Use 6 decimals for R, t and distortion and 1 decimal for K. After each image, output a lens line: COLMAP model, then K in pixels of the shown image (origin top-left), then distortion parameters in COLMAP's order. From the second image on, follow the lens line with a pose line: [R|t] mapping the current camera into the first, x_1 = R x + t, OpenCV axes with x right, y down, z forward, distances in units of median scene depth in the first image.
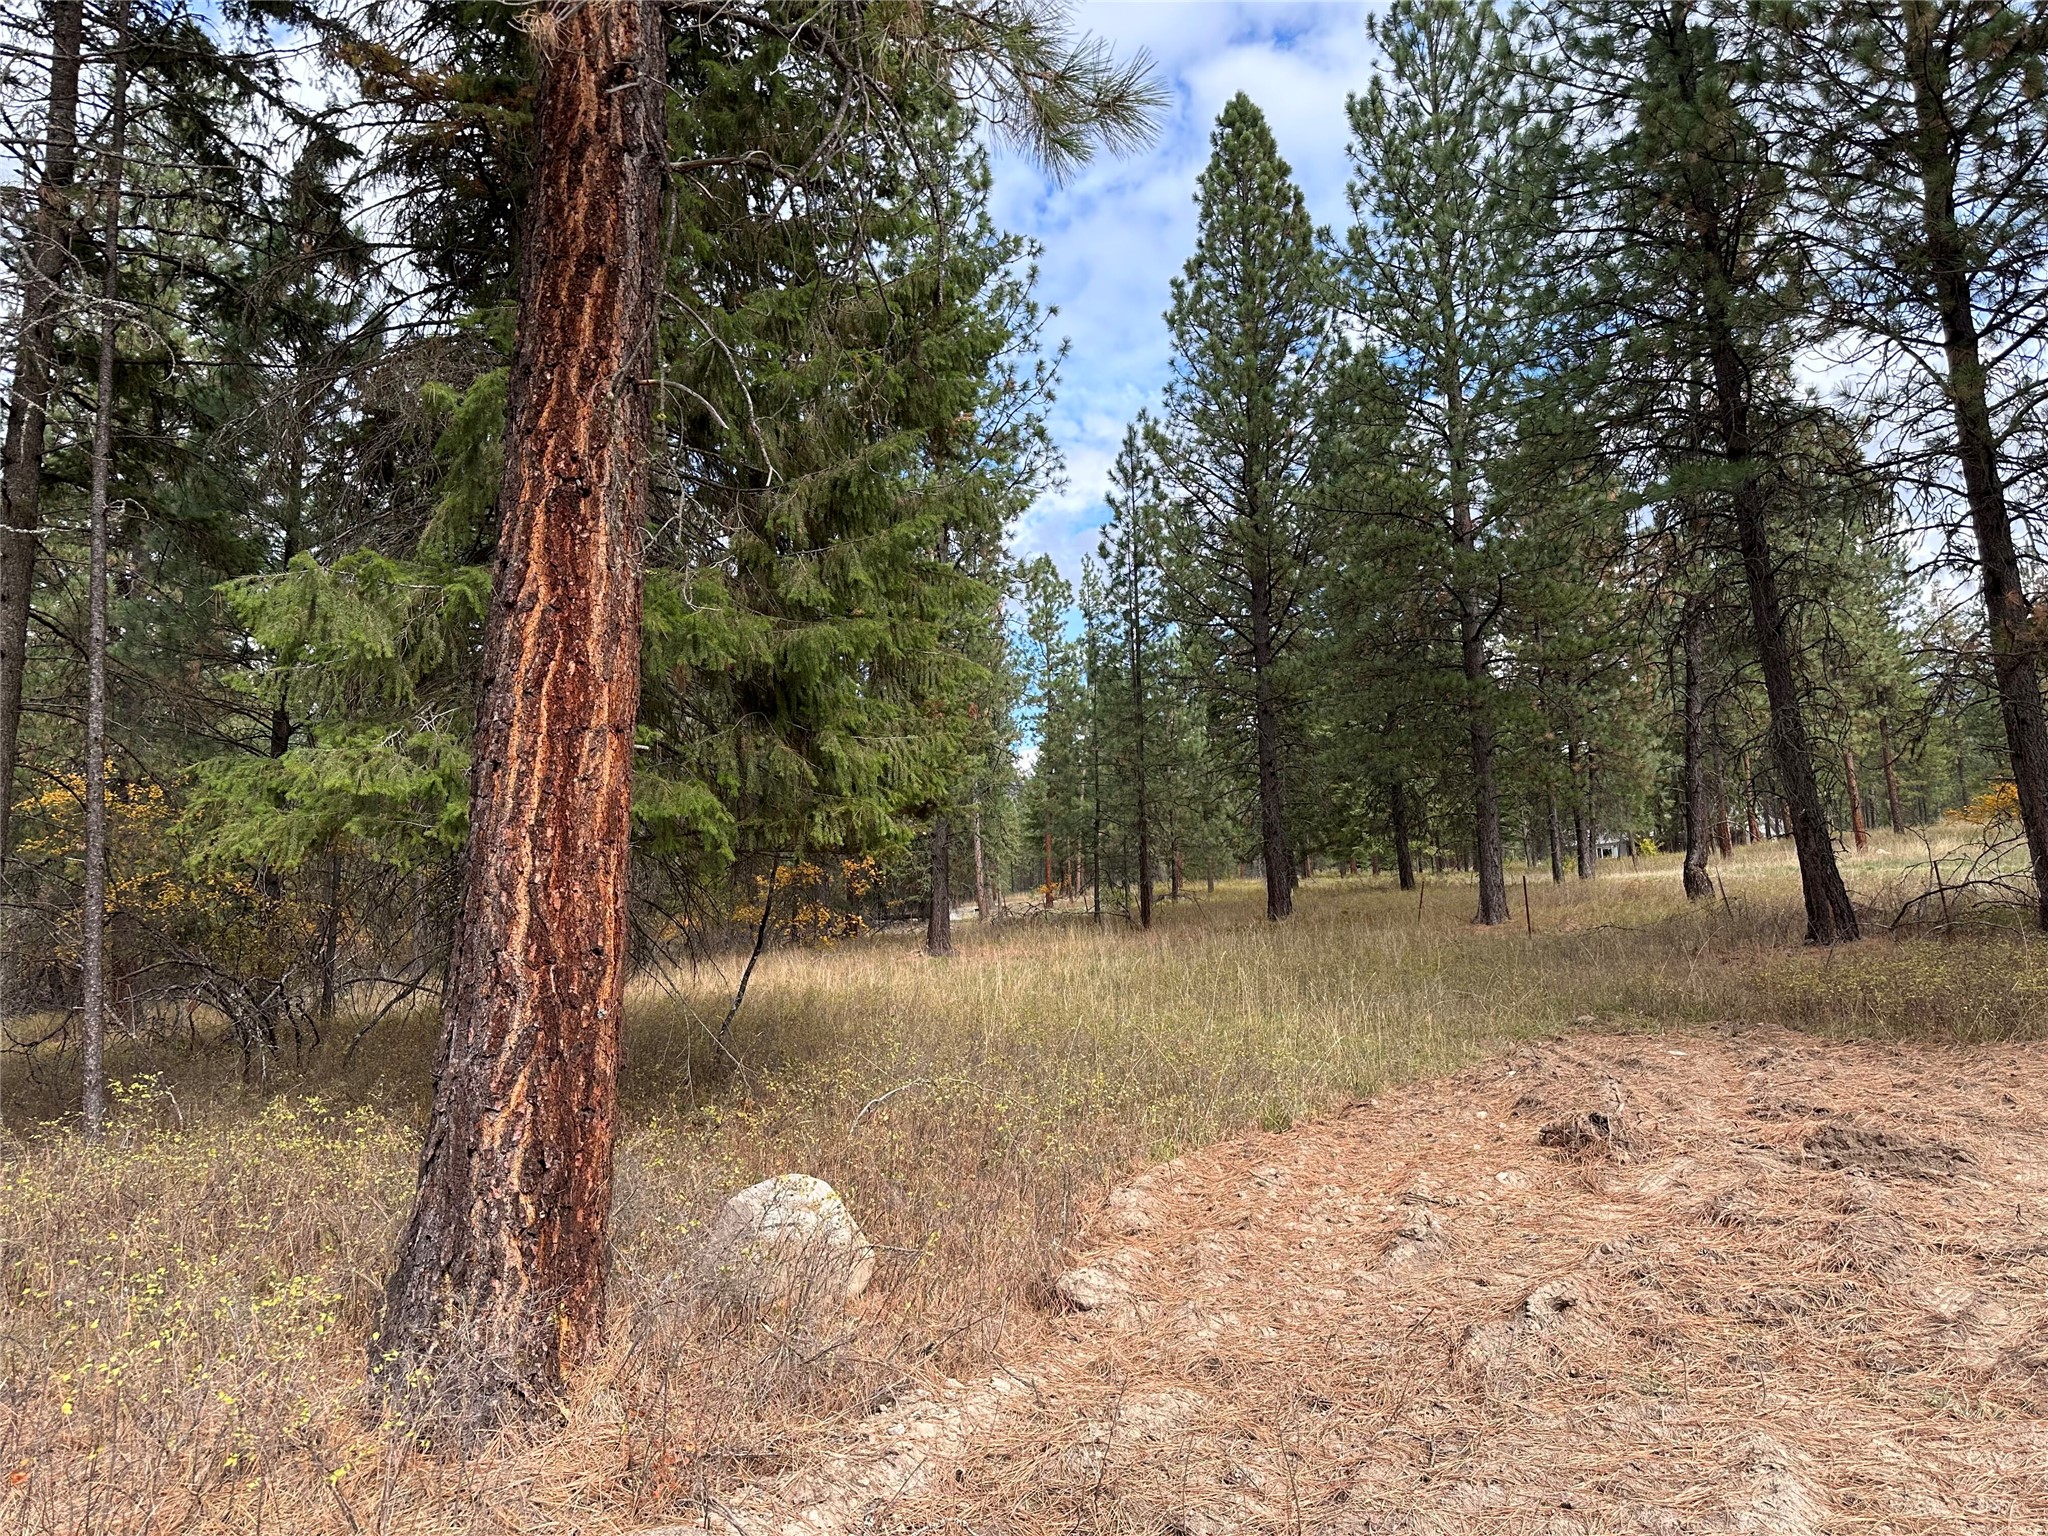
lens RADIAL K [[1422.3, 0, 1100.7], [0, 1422.3, 795.7], [0, 0, 1]] dist [0.027012, -0.034916]
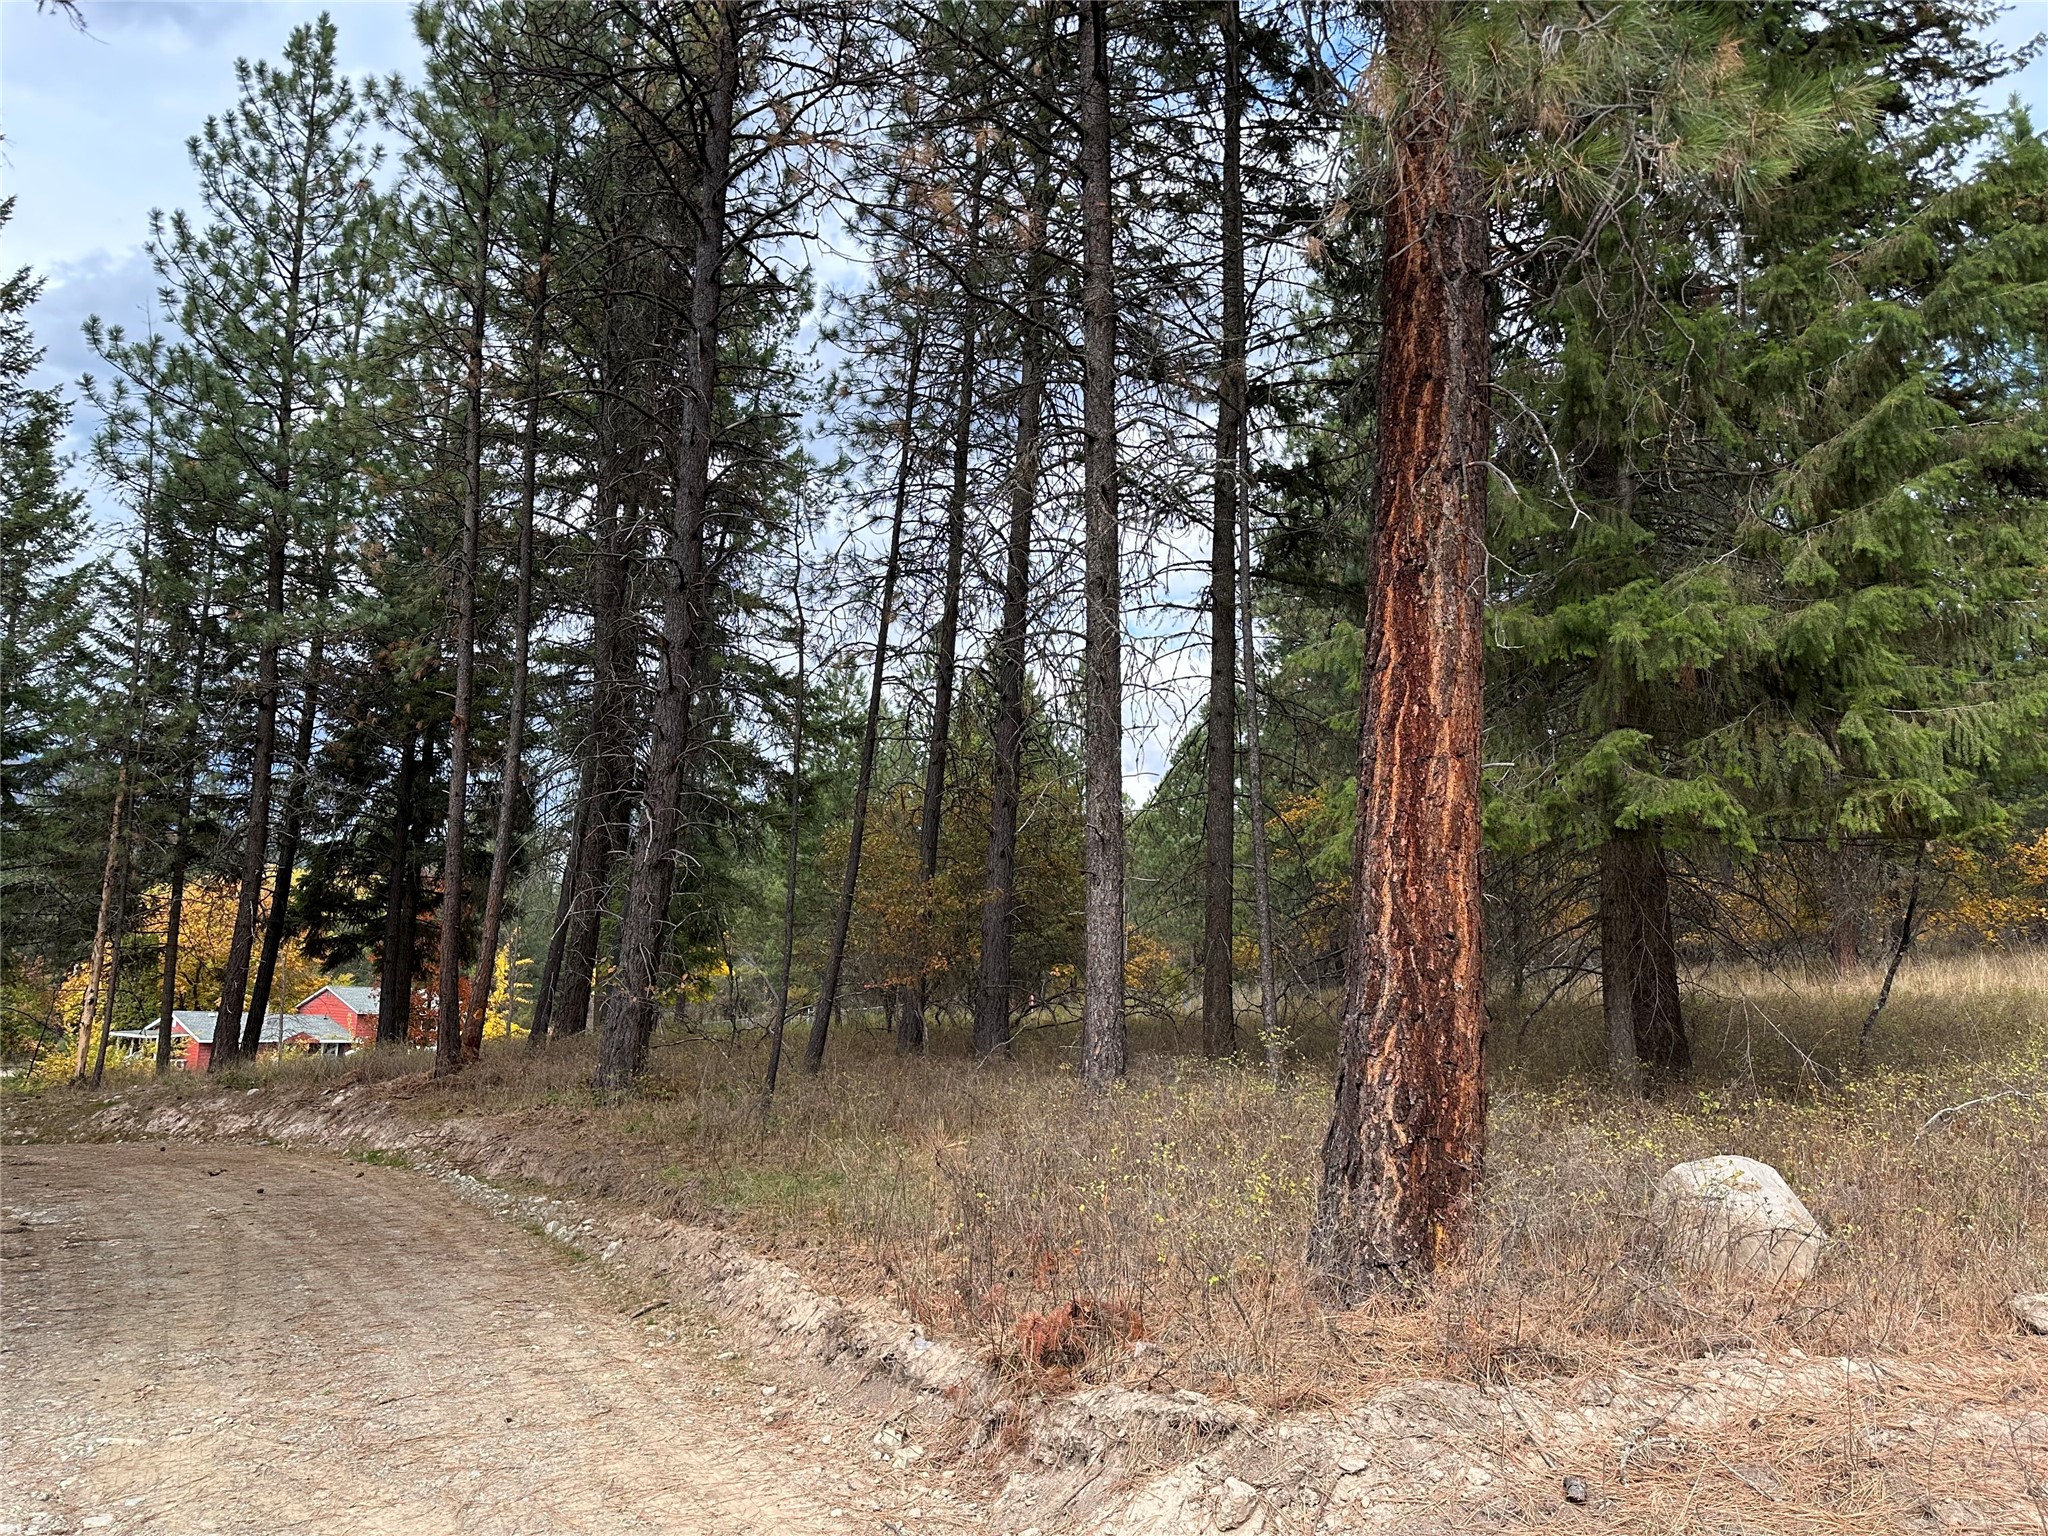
lens RADIAL K [[1422.3, 0, 1026.0], [0, 1422.3, 768.1], [0, 0, 1]] dist [0.027012, -0.034916]
pose [[0.682314, -0.082341, -0.726408, 0.305502], [0.069264, 0.996448, -0.047891, -0.002262], [0.727771, -0.017637, 0.685593, -0.114607]]
